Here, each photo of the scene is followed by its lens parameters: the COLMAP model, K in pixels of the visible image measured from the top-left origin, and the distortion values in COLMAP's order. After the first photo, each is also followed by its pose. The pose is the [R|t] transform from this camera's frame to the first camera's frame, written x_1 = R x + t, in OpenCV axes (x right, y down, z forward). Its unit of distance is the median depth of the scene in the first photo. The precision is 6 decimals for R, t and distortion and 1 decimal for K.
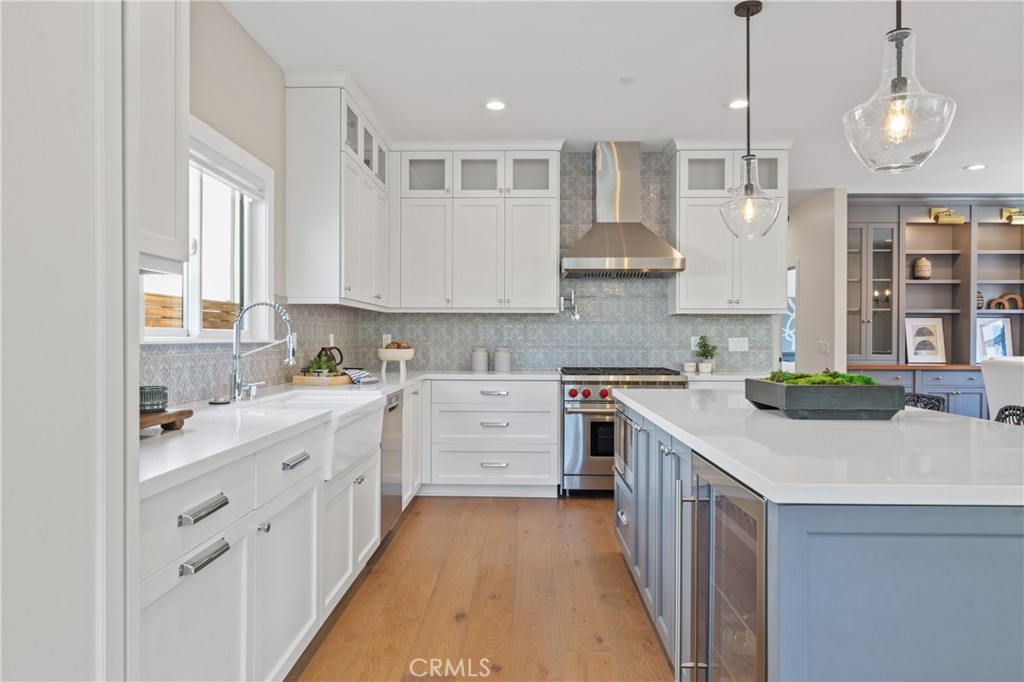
lens RADIAL K [[655.9, 0, 512.0], [0, 655.9, 341.0], [0, 0, 1]] dist [0.020035, -0.000366]
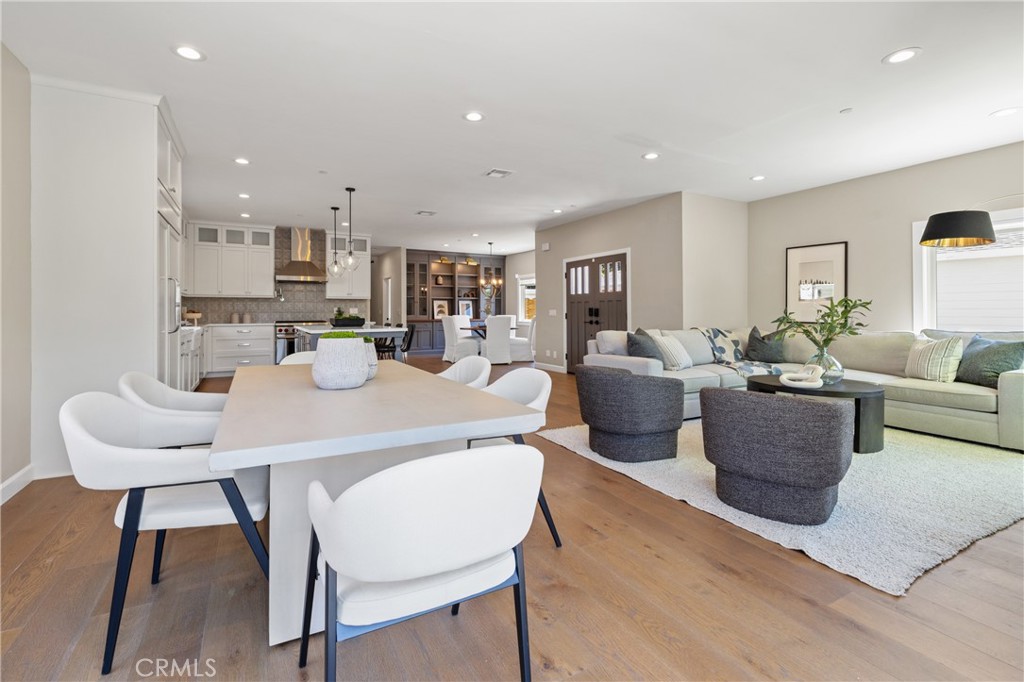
lens RADIAL K [[452.7, 0, 496.3], [0, 452.7, 309.1], [0, 0, 1]] dist [0.000914, 0.000169]
pose [[0.870635, -0.002456, 0.491923, -0.034333], [0.007542, 0.999937, -0.008355, 0.017657], [-0.491871, 0.010984, 0.870599, -0.808151]]
